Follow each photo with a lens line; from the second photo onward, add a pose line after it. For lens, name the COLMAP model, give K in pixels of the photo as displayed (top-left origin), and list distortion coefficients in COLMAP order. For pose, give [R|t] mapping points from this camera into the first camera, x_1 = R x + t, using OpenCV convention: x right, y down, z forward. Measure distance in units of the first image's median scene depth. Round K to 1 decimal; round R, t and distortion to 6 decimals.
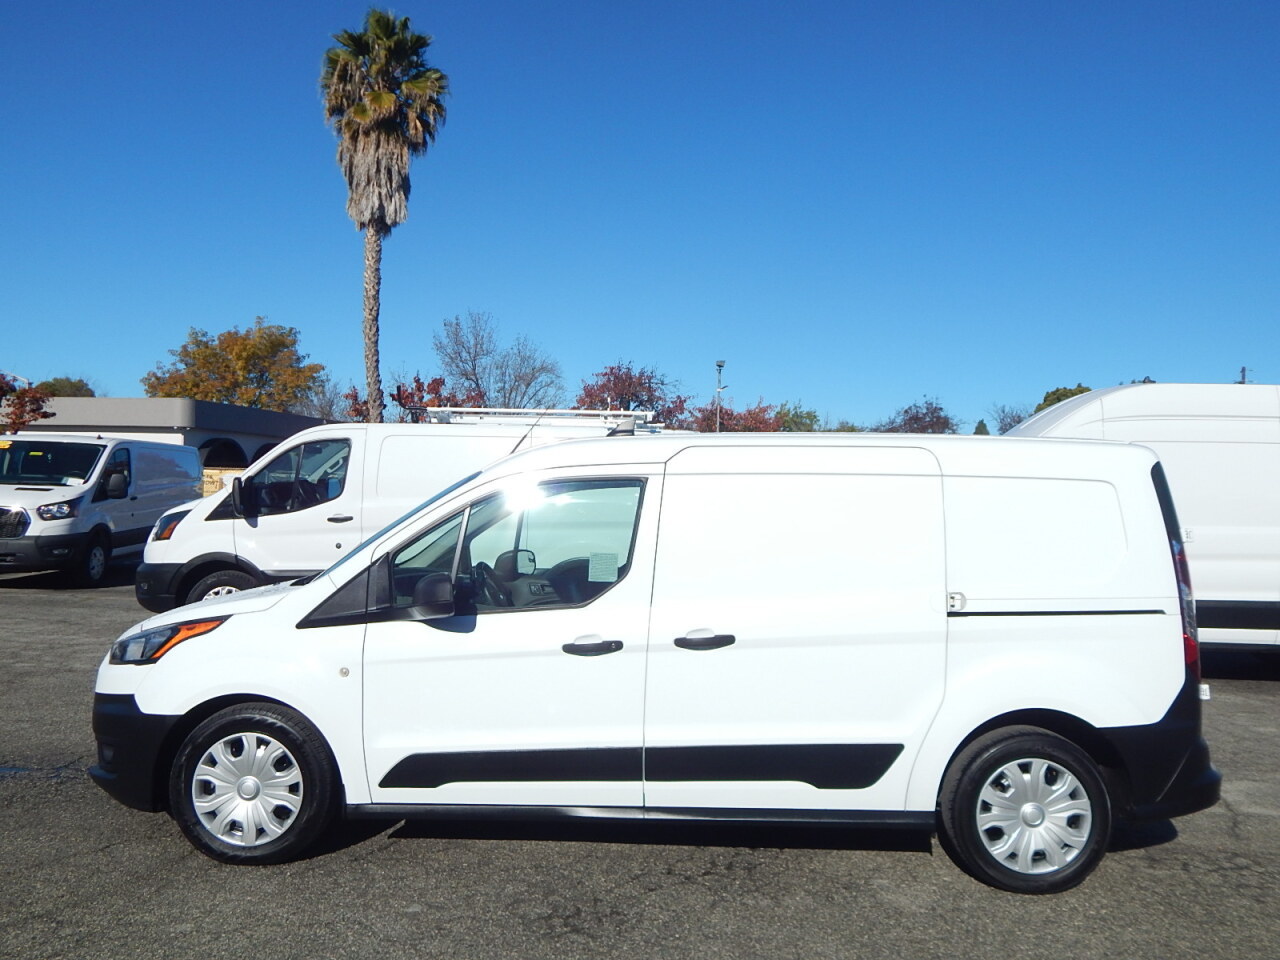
lens RADIAL K [[1055.7, 0, 660.5], [0, 1055.7, 496.1], [0, 0, 1]] dist [-0.010146, -0.011006]
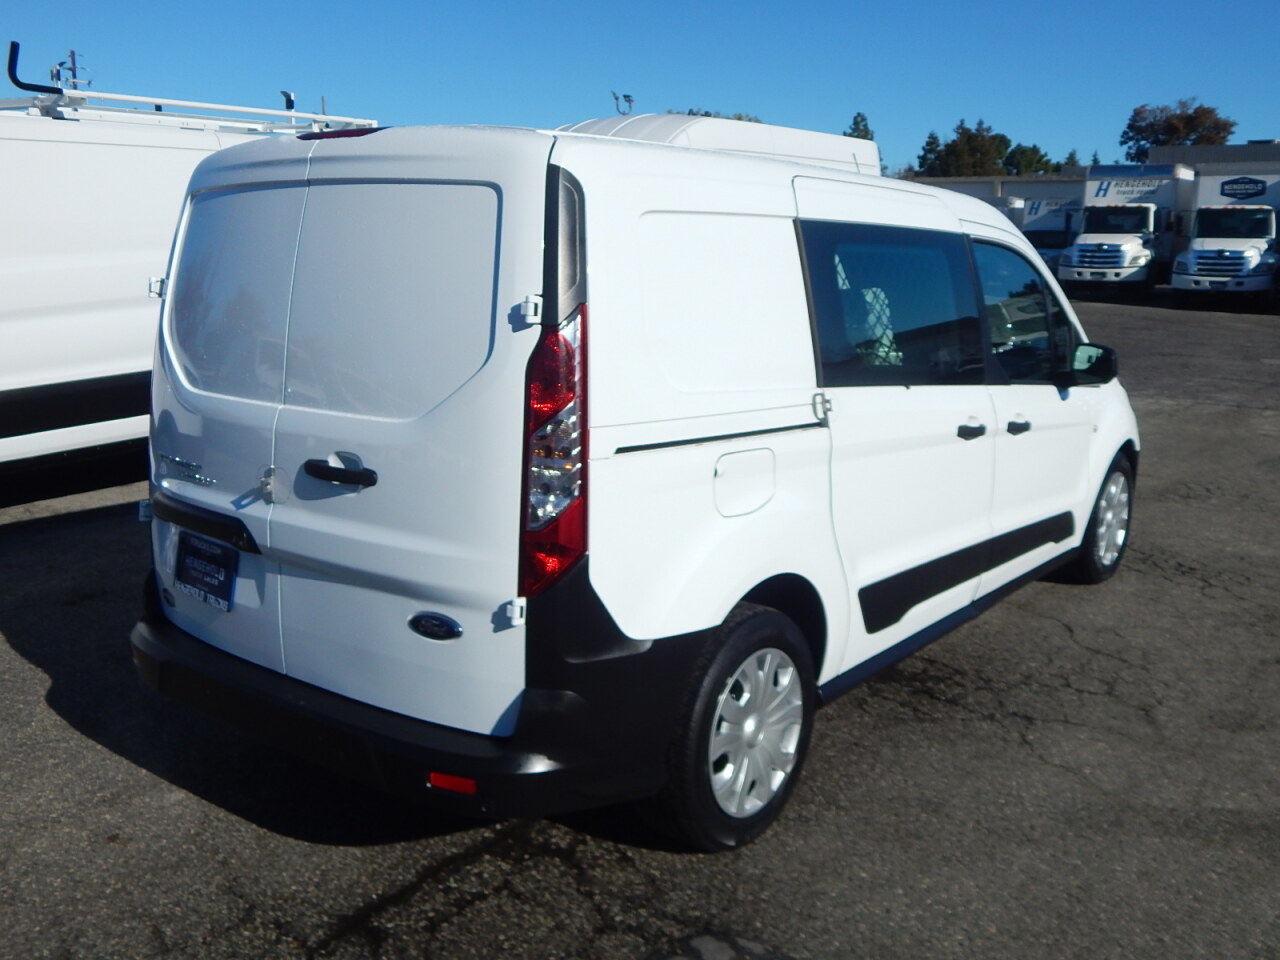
lens RADIAL K [[1187.2, 0, 676.6], [0, 1187.2, 475.6], [0, 0, 1]] dist [-0.007926, -0.020911]
pose [[0.522862, -0.192794, 0.830329, -0.179407], [-0.000953, 0.973954, 0.226742, -0.007697], [-0.852417, -0.119346, 0.509060, 0.111936]]
